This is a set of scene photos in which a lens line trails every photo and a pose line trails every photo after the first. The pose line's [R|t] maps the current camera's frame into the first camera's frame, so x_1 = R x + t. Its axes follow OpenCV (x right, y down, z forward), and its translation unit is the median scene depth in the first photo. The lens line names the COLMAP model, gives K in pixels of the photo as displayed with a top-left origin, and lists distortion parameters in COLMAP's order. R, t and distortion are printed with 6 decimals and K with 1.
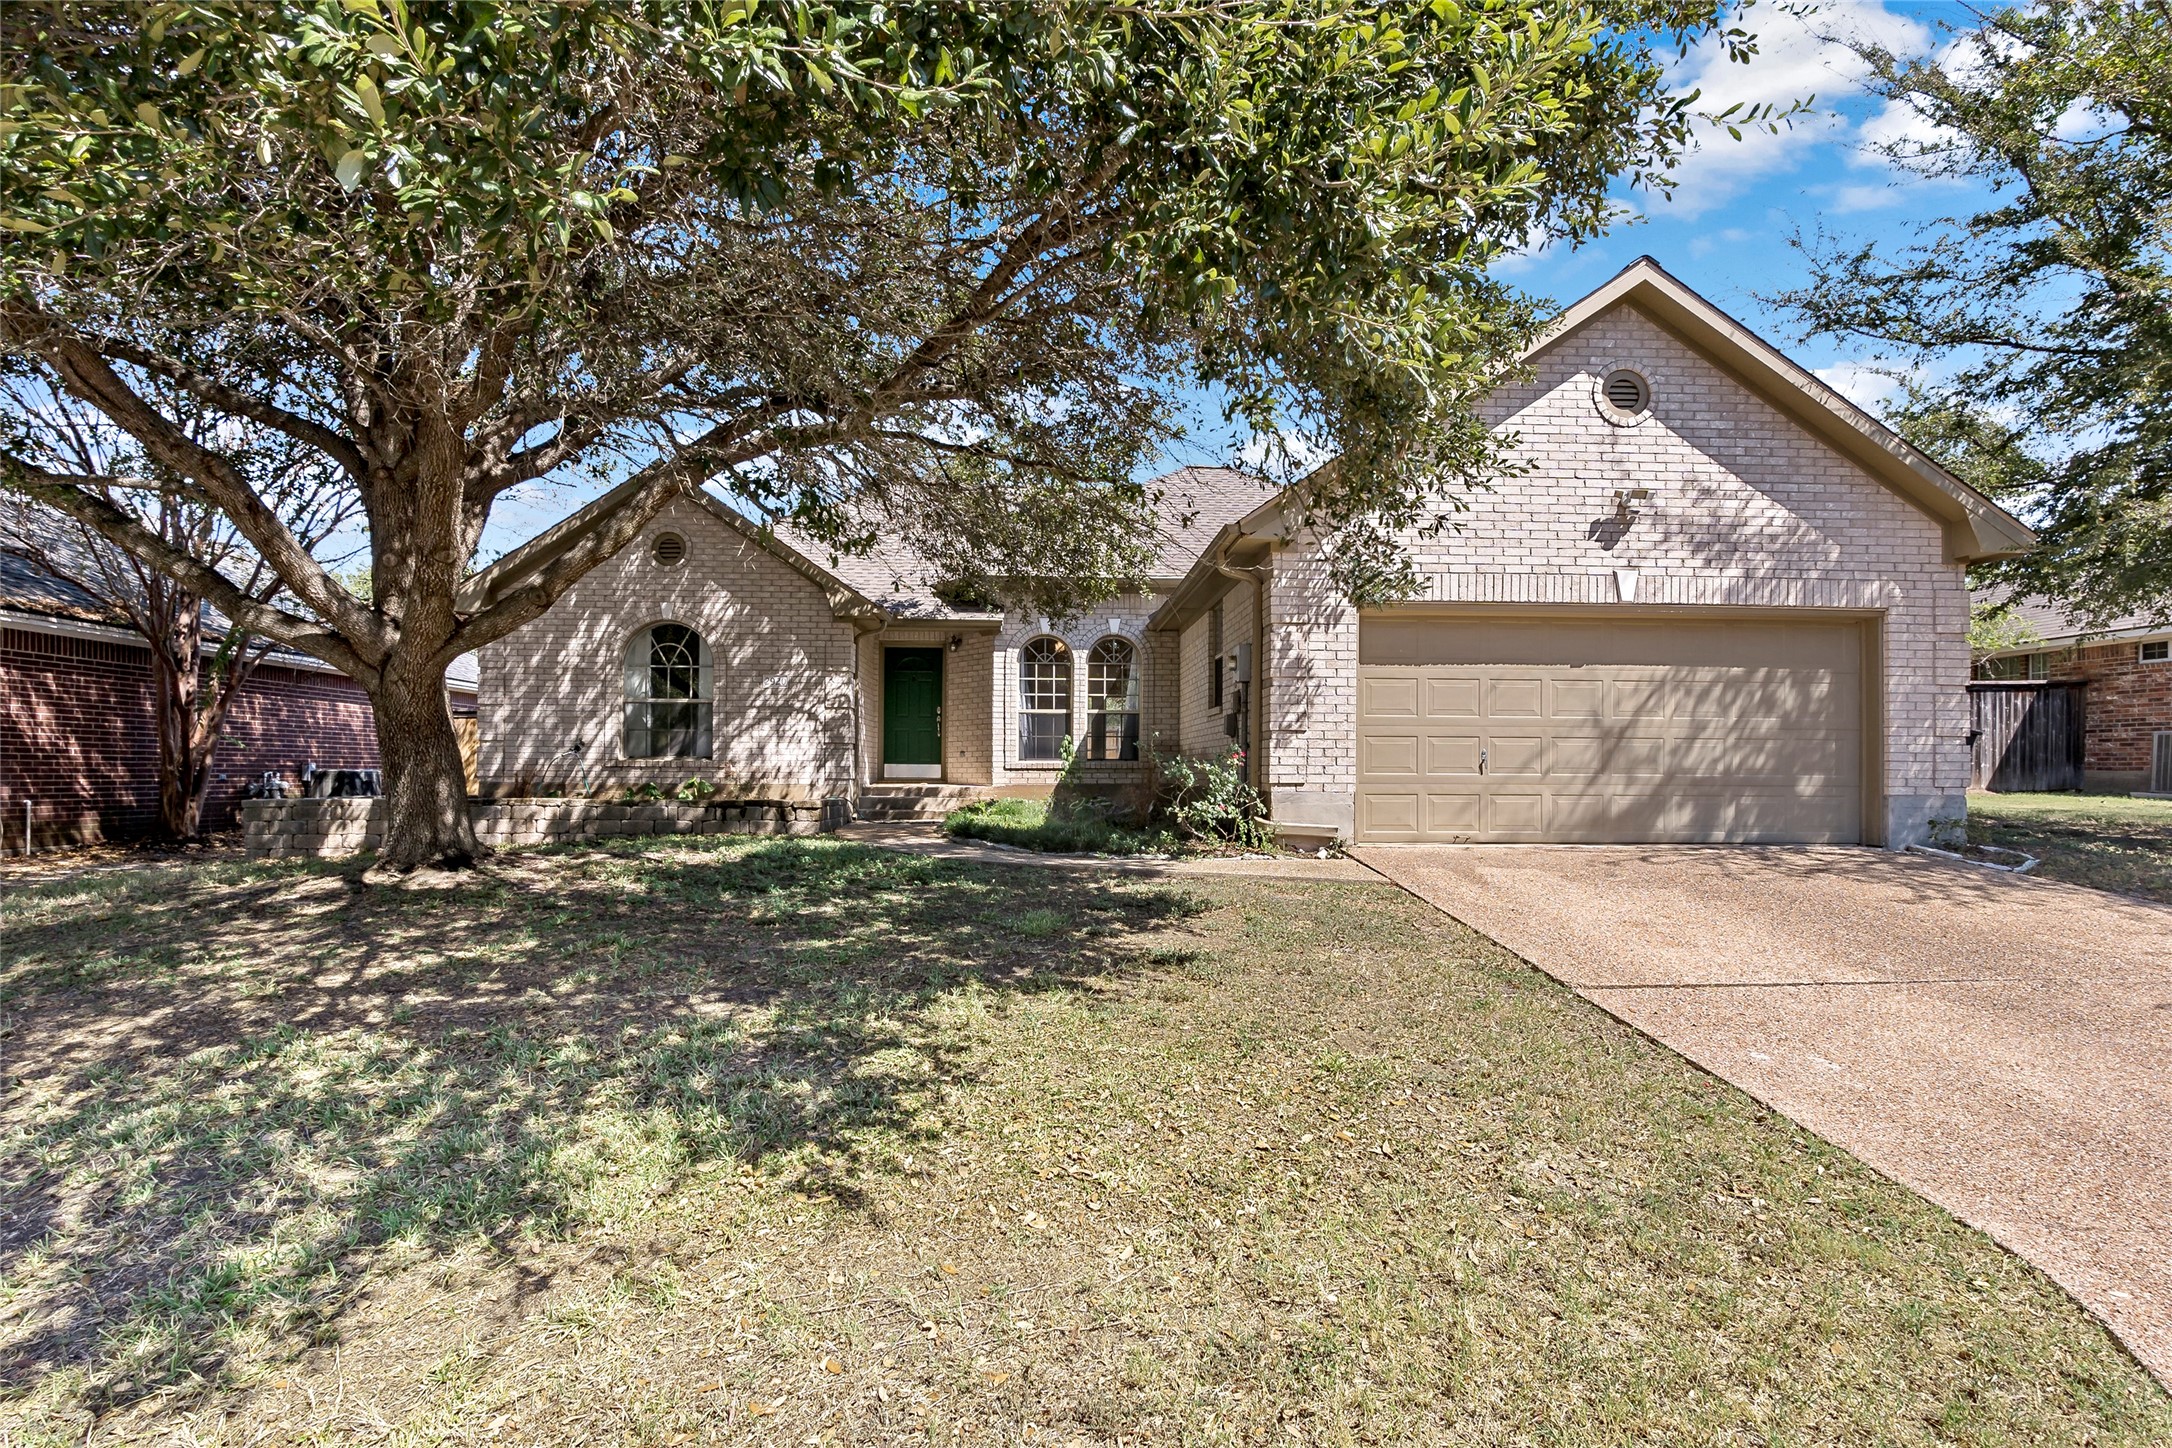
lens RADIAL K [[1023.7, 0, 1075.5], [0, 1023.7, 723.3], [0, 0, 1]] dist [-0.003684, -0.000465]
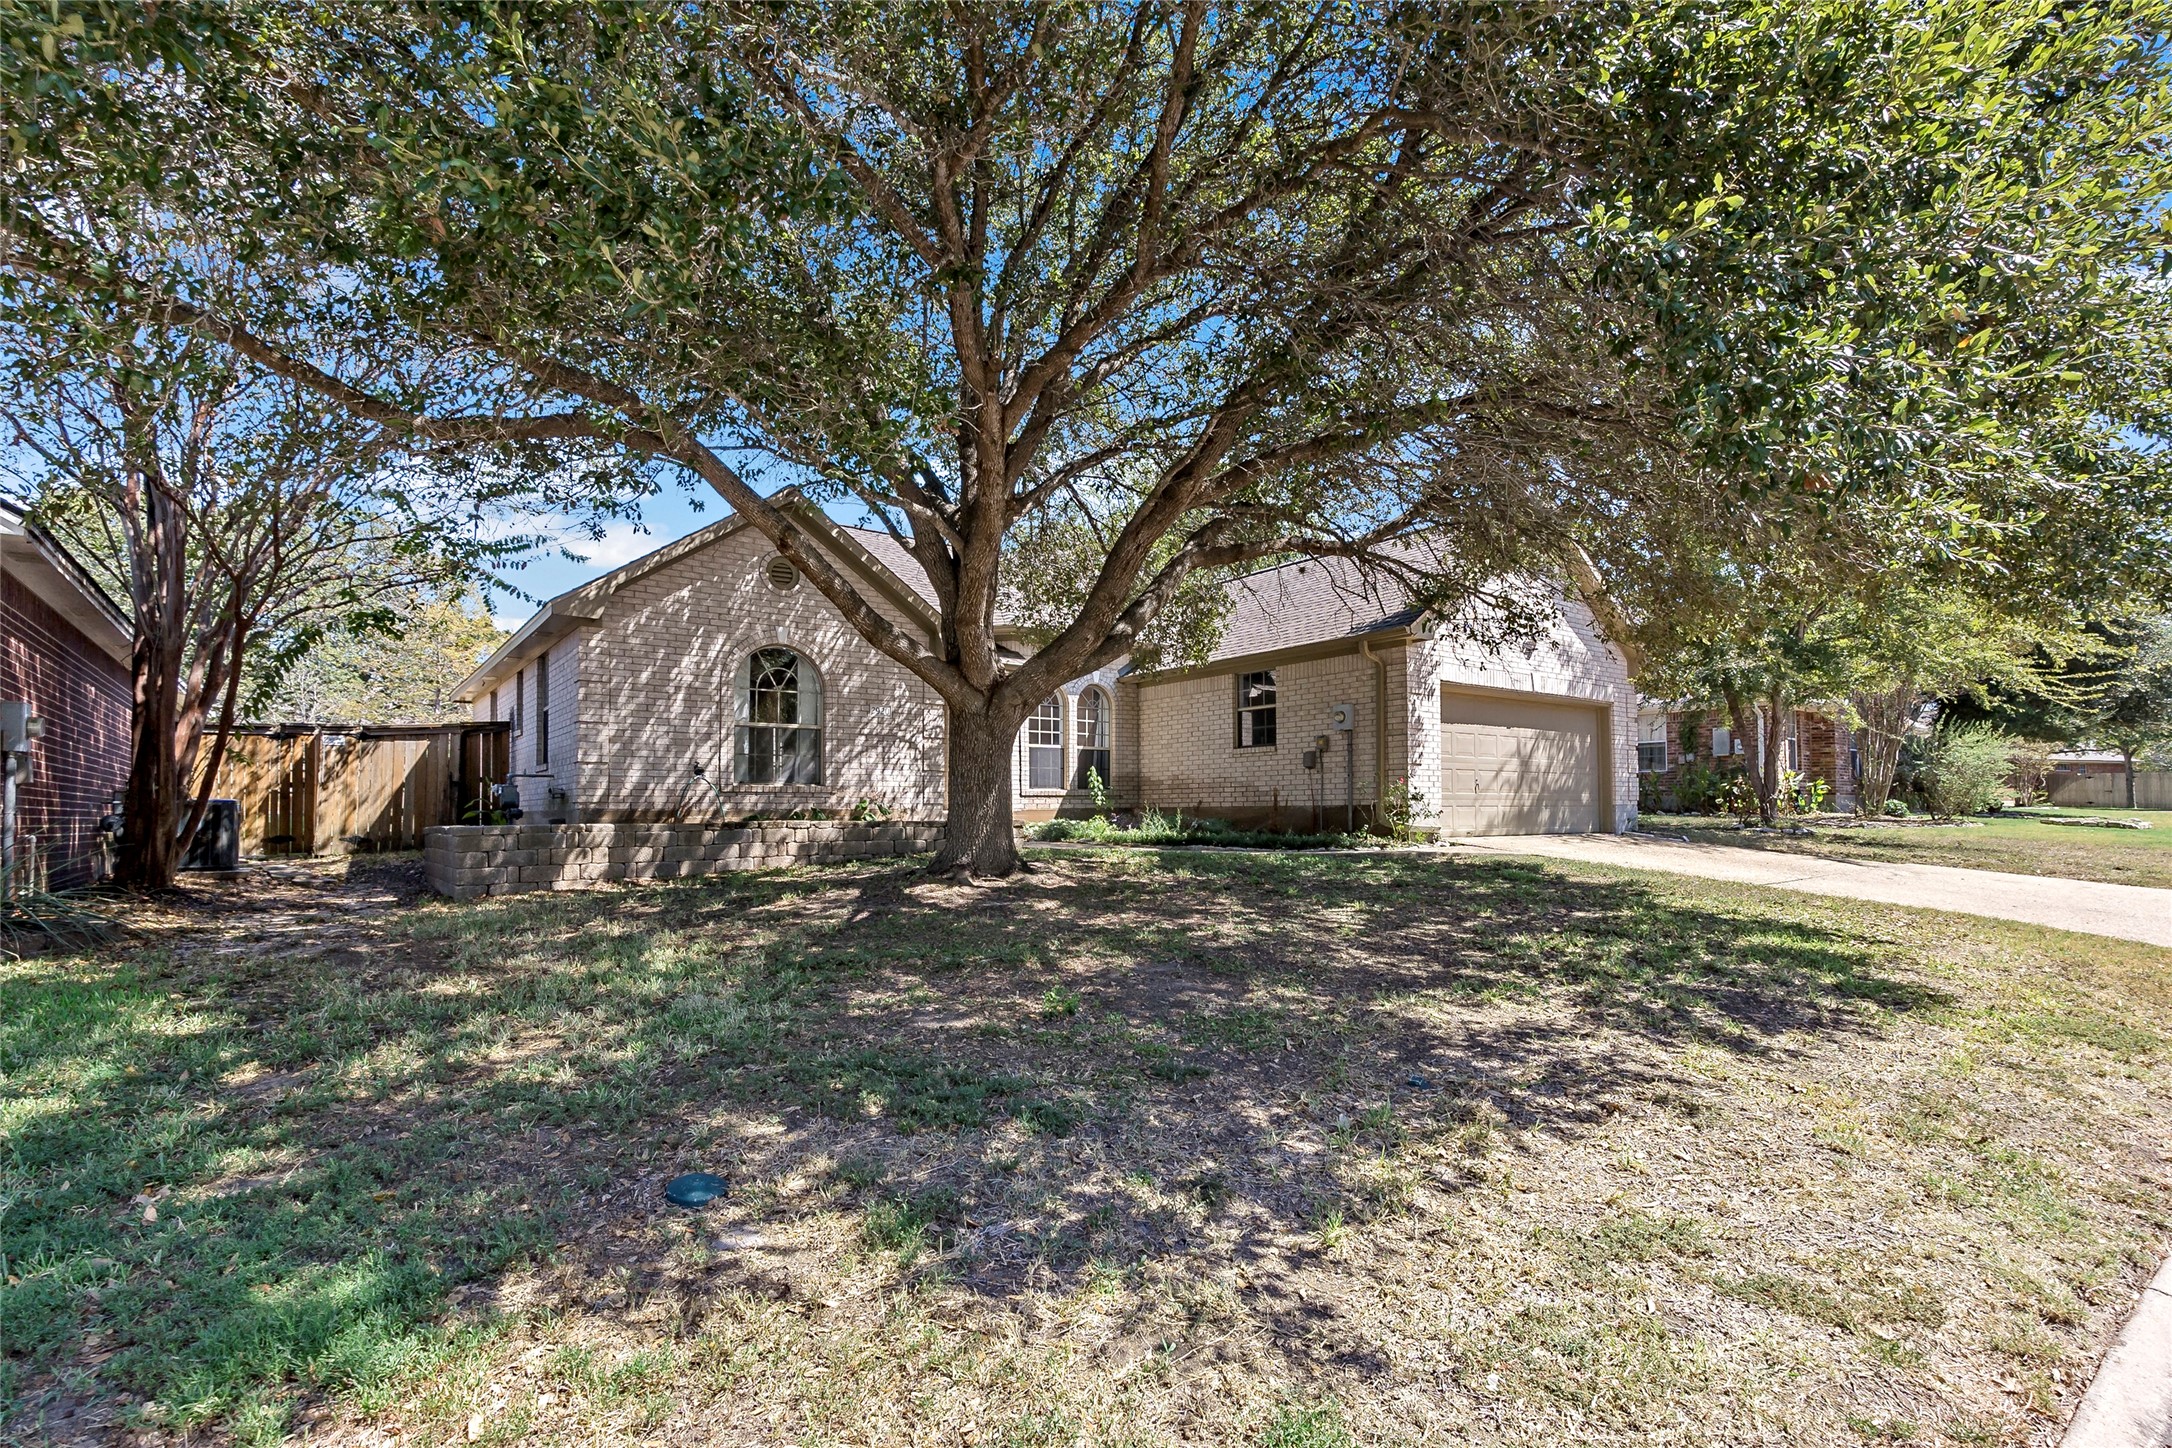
lens RADIAL K [[1045.1, 0, 1075.6], [0, 1045.1, 722.9], [0, 0, 1]] dist [-0.005969, -0.001056]
pose [[0.820326, 0.039940, 0.570500, -0.741944], [-0.015900, 0.998766, -0.047060, 0.018404], [-0.571676, 0.029534, 0.819948, 0.007458]]
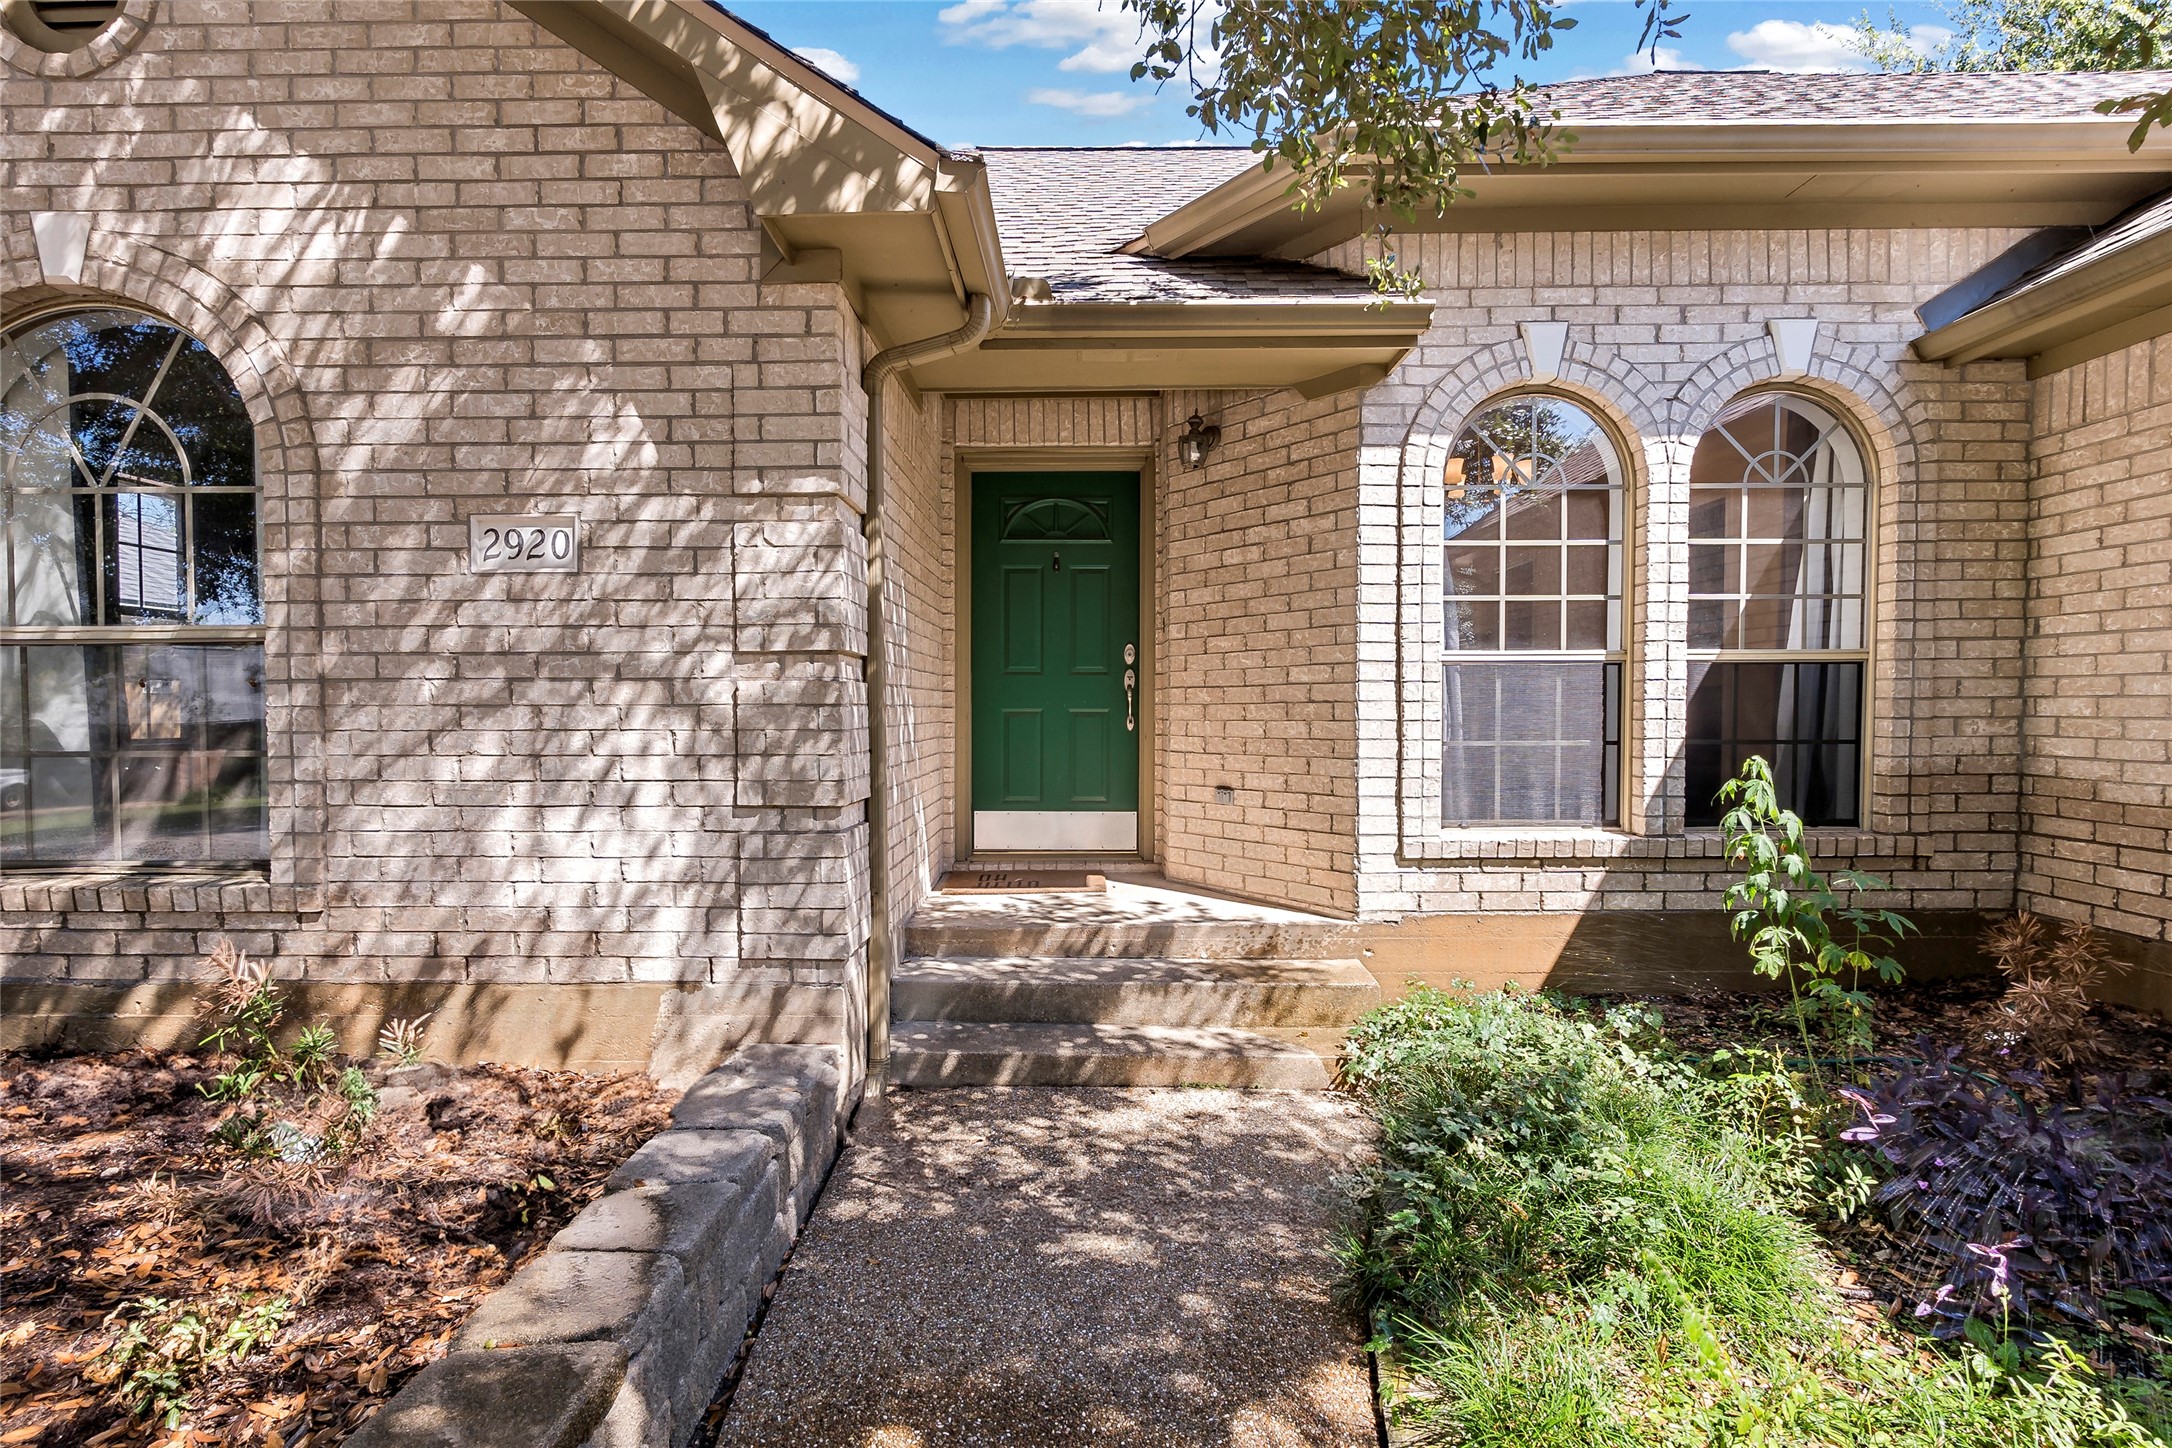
lens RADIAL K [[966.0, 0, 1071.6], [0, 966.0, 700.3], [0, 0, 1]] dist [-0.009549, -0.000154]
pose [[0.998702, -0.004384, -0.050741, -0.158054], [0.007437, 0.998163, 0.060135, -0.018011], [0.050384, -0.060435, 0.996900, 0.788567]]
